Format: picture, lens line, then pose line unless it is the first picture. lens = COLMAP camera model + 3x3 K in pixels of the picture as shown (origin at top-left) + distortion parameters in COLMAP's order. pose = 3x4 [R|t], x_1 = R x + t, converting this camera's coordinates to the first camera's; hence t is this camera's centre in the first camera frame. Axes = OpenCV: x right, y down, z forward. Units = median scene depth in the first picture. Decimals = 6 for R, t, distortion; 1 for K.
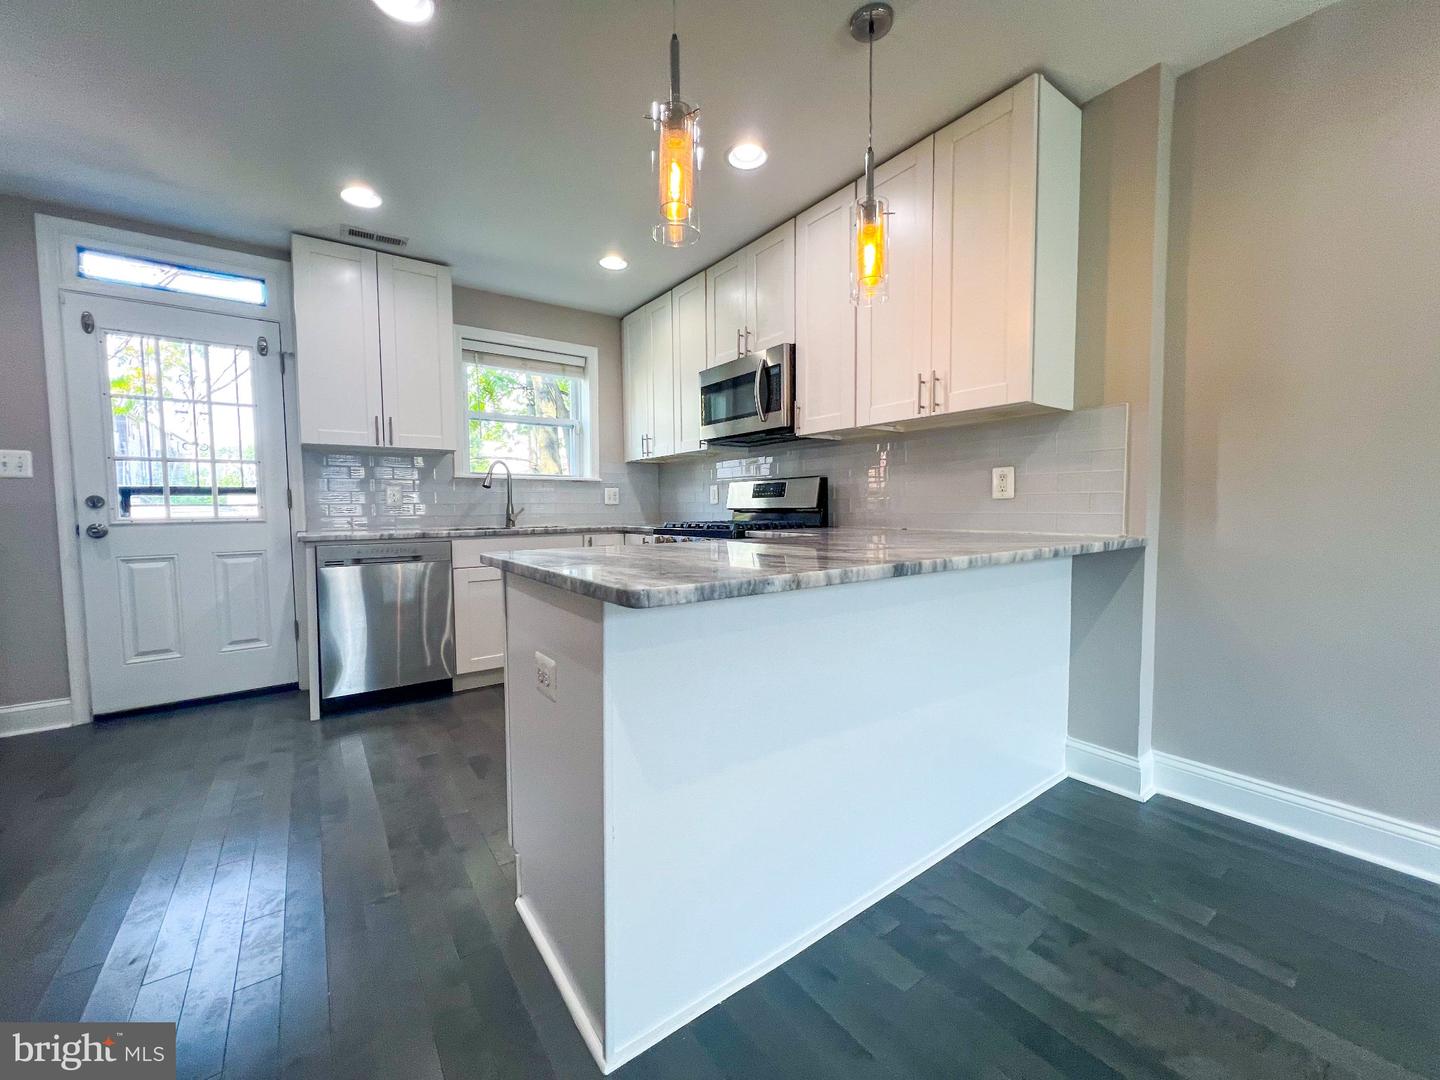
lens RADIAL K [[576.5, 0, 715.7], [0, 576.5, 538.0], [0, 0, 1]] dist [0.001033, 0.000139]
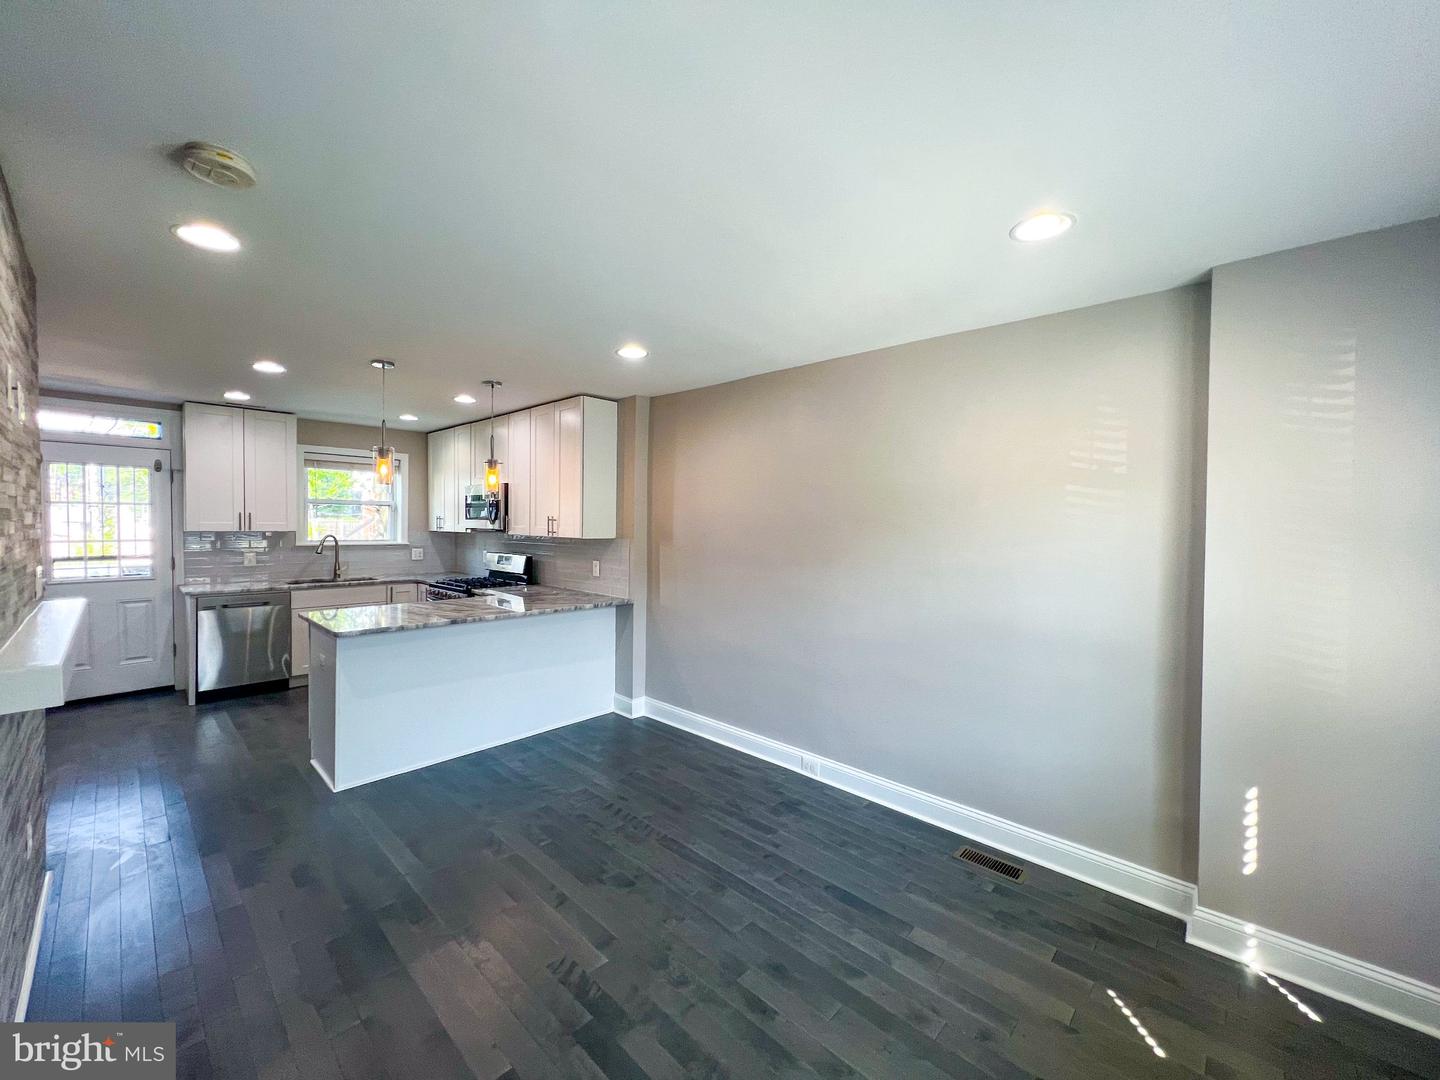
lens RADIAL K [[578.4, 0, 716.6], [0, 578.4, 537.9], [0, 0, 1]] dist [-0.001928, 0.000378]
pose [[0.982122, 0.016018, 0.187561, 0.409962], [-0.011033, 0.999558, -0.027589, -0.116522], [-0.187920, 0.025027, 0.981865, -0.820393]]
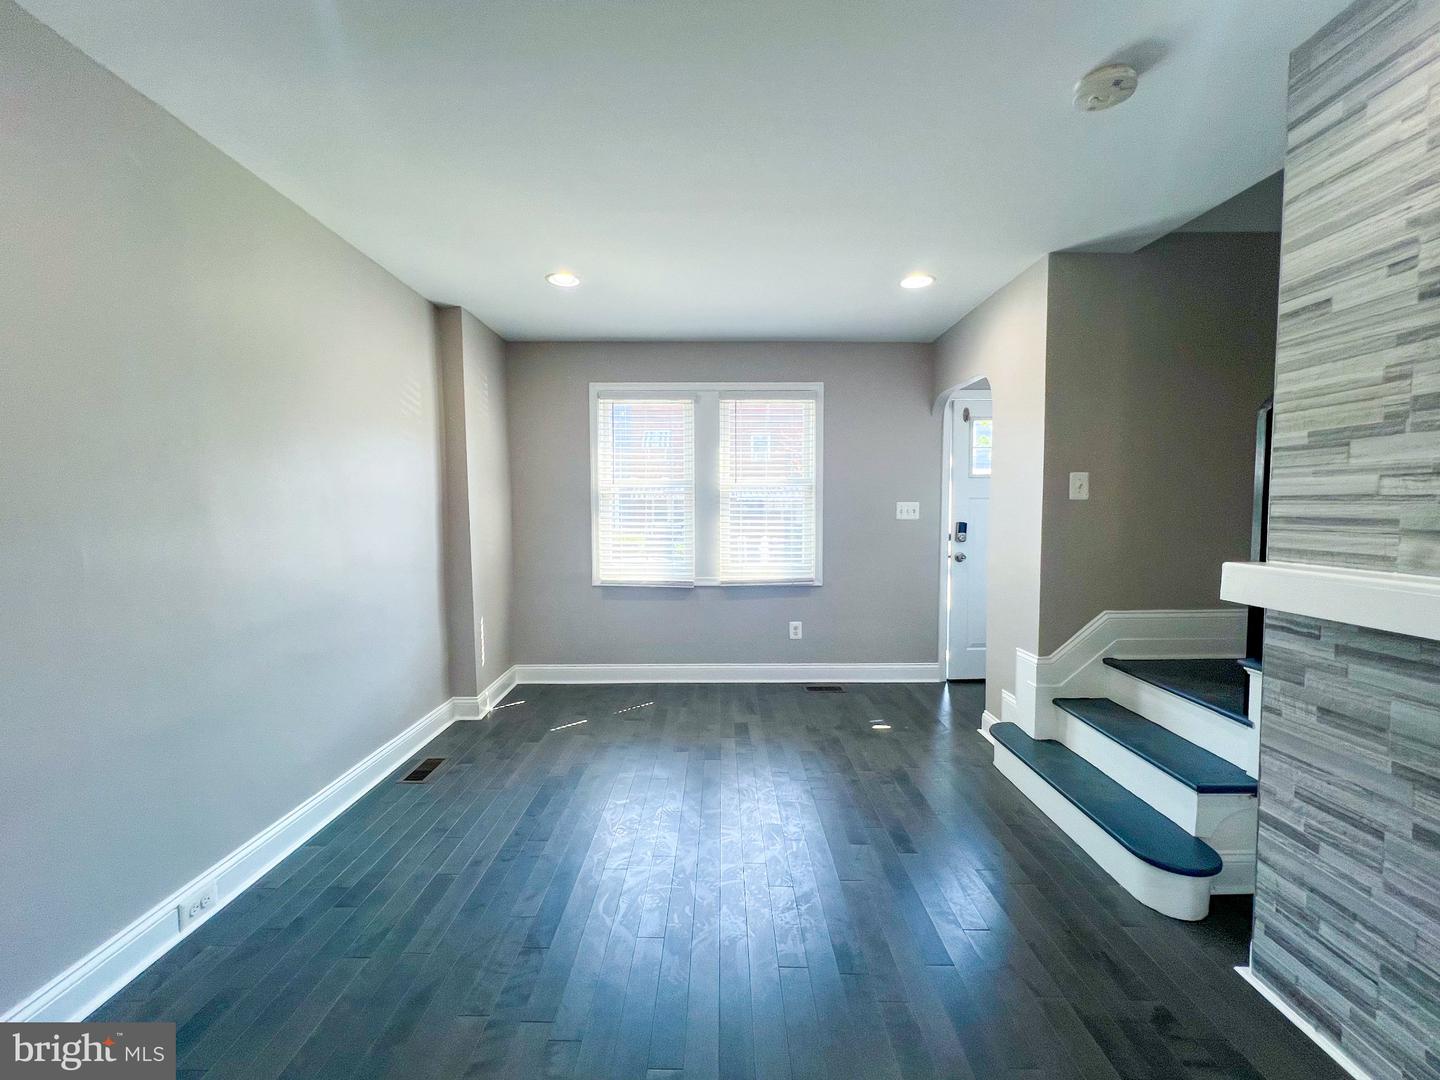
lens RADIAL K [[578.4, 0, 719.2], [0, 578.4, 534.9], [0, 0, 1]] dist [-0.001928, 0.000378]
pose [[-0.809456, -0.021016, 0.586804, 0.046189], [0.038545, 0.995302, 0.088816, -0.107565], [-0.585913, 0.094512, -0.804843, 0.393007]]
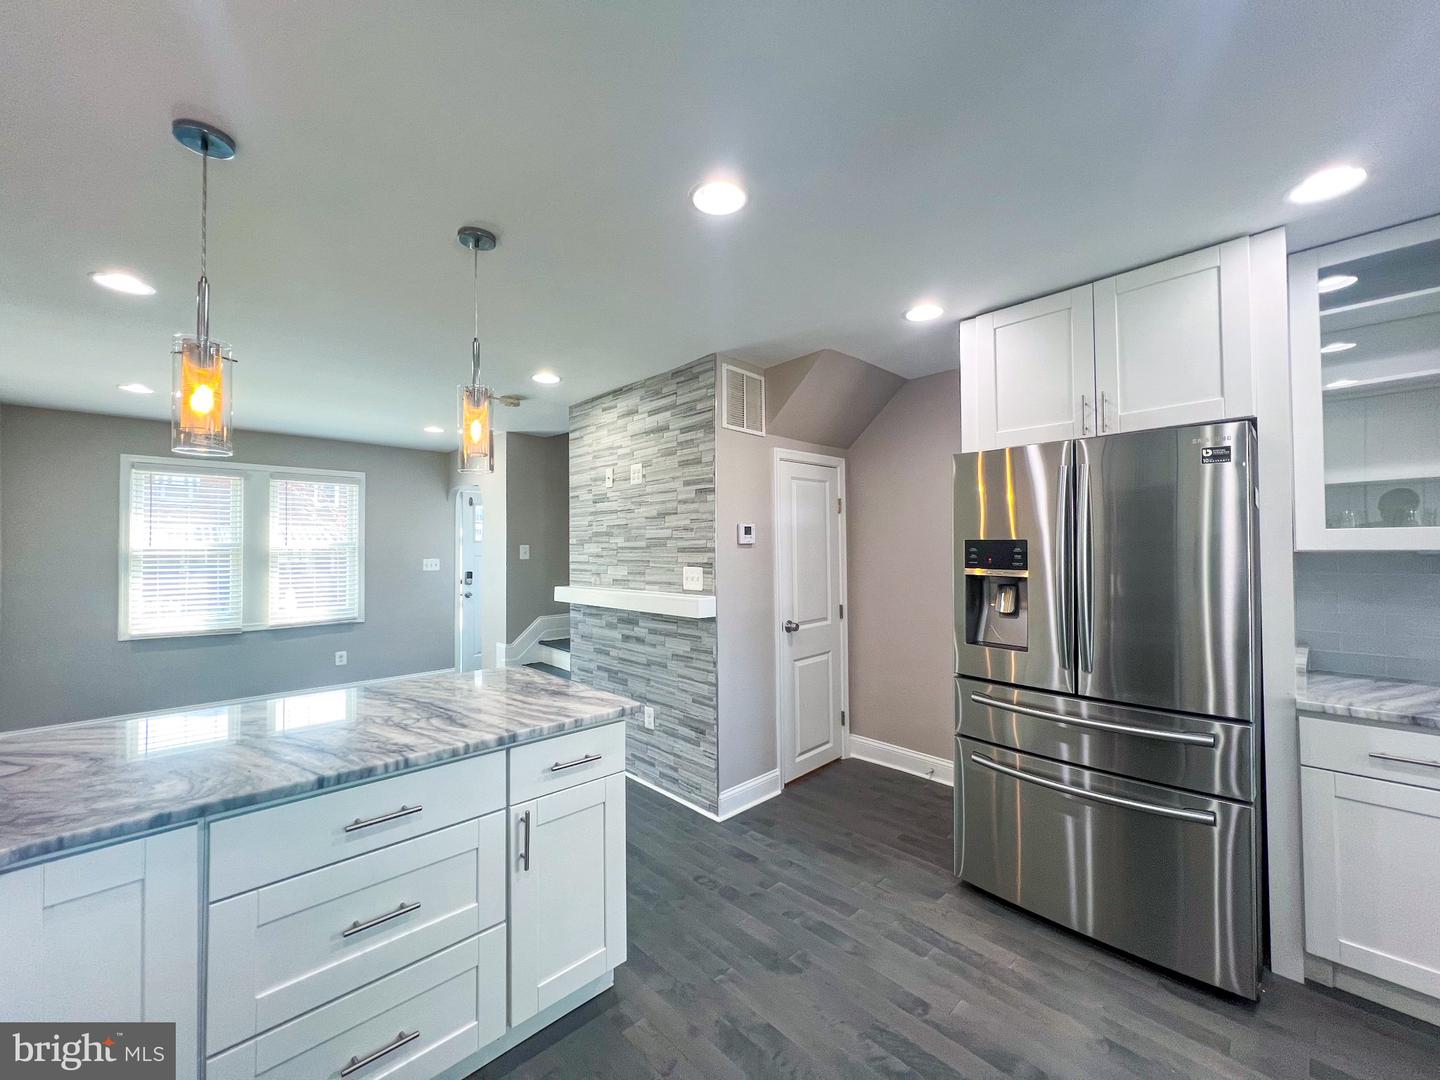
lens RADIAL K [[578.4, 0, 714.5], [0, 578.4, 537.9], [0, 0, 1]] dist [-0.001928, 0.000378]
pose [[-0.990646, 0.009905, -0.136097, -0.198285], [0.005316, 0.999406, 0.034046, -0.178324], [0.136354, 0.033004, -0.990110, 1.100684]]
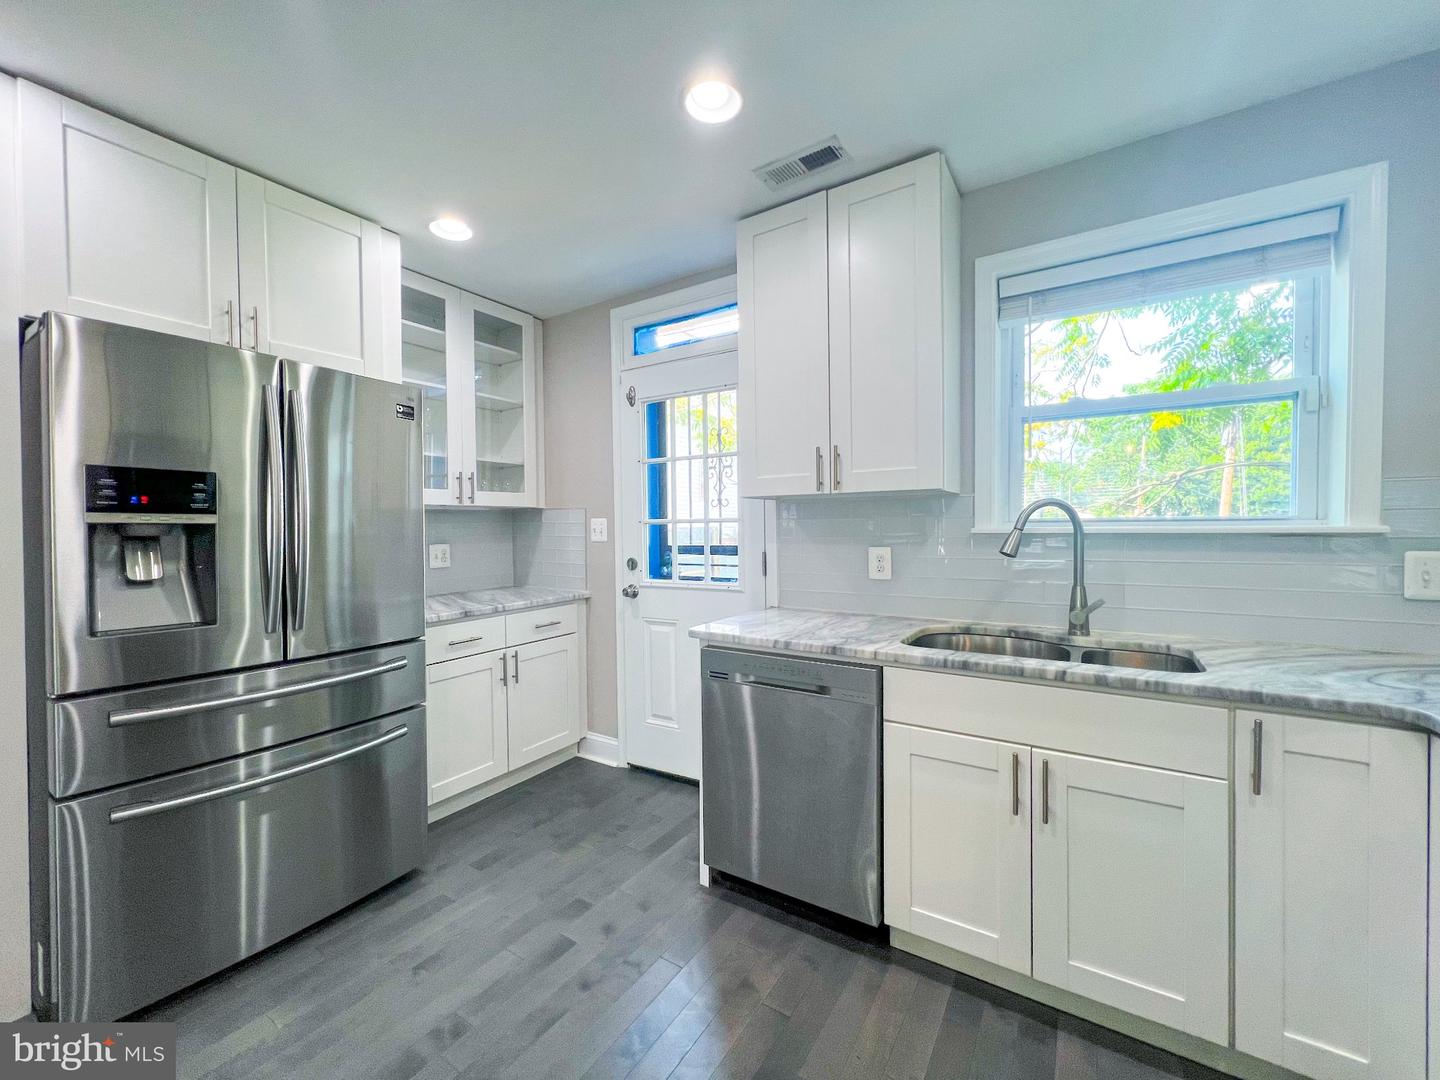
lens RADIAL K [[578.4, 0, 716.9], [0, 578.4, 536.3], [0, 0, 1]] dist [-0.001928, 0.000378]
pose [[0.363306, 0.020911, -0.931435, -0.025762], [-0.041704, 0.999111, 0.006163, -0.115156], [0.930736, 0.036606, 0.363855, 0.687377]]
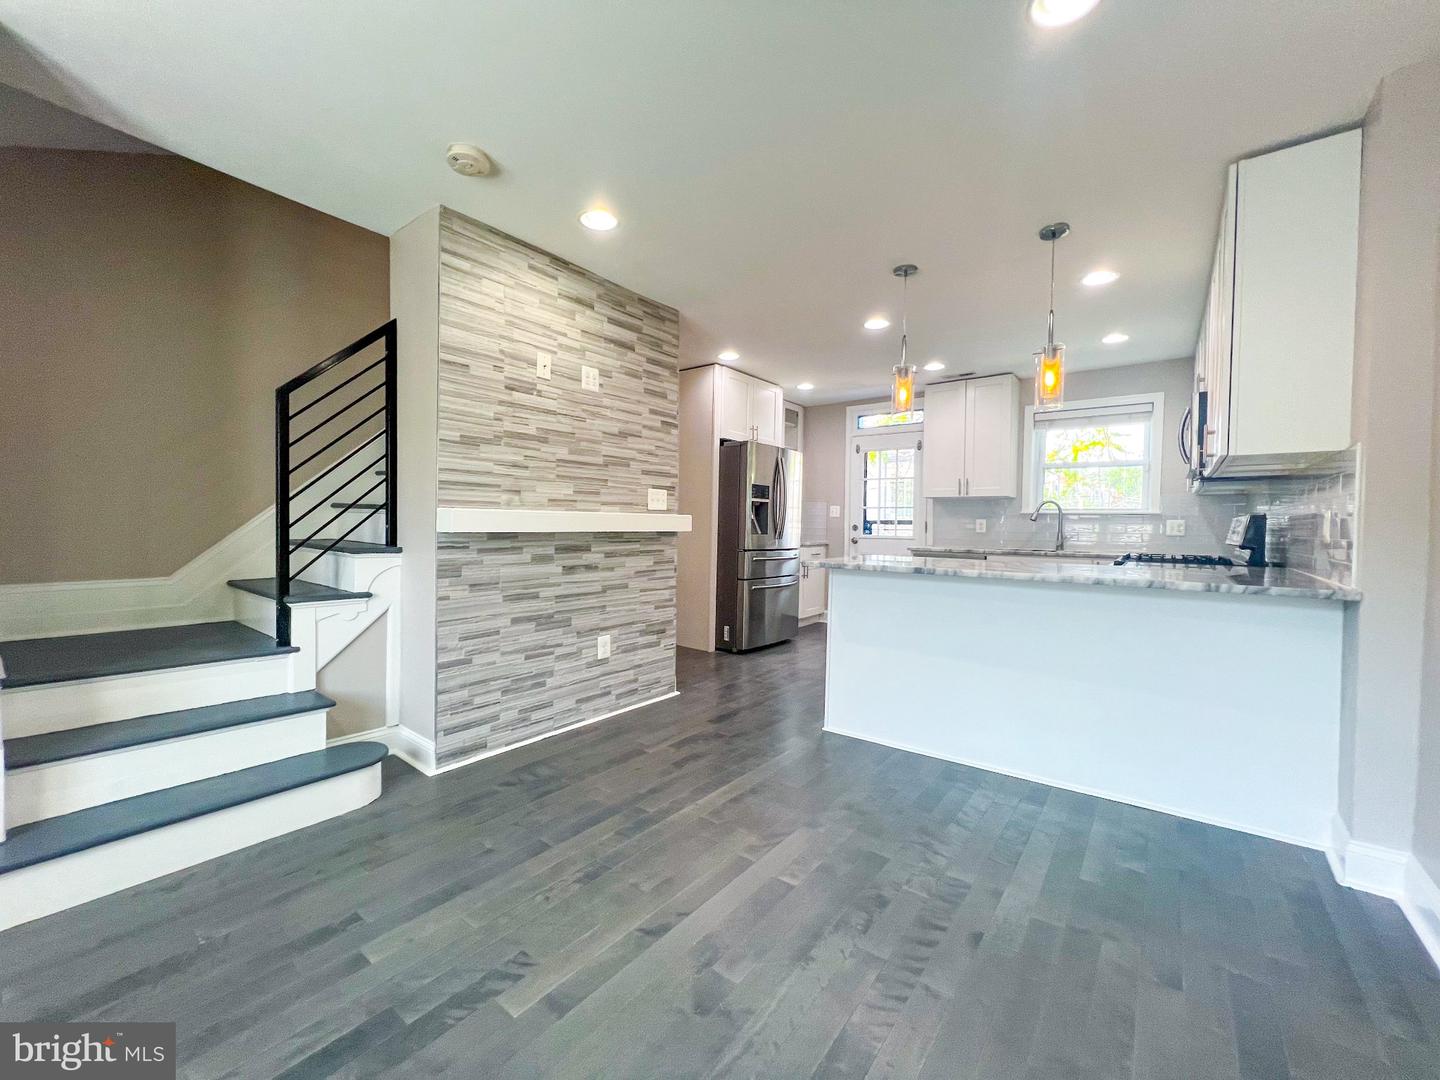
lens RADIAL K [[578.4, 0, 717.9], [0, 578.4, 537.3], [0, 0, 1]] dist [-0.001928, 0.000378]
pose [[0.285979, 0.033268, -0.957658, 0.851109], [-0.068189, 0.997570, 0.014292, -0.018975], [0.955807, 0.061215, 0.287552, -0.145048]]
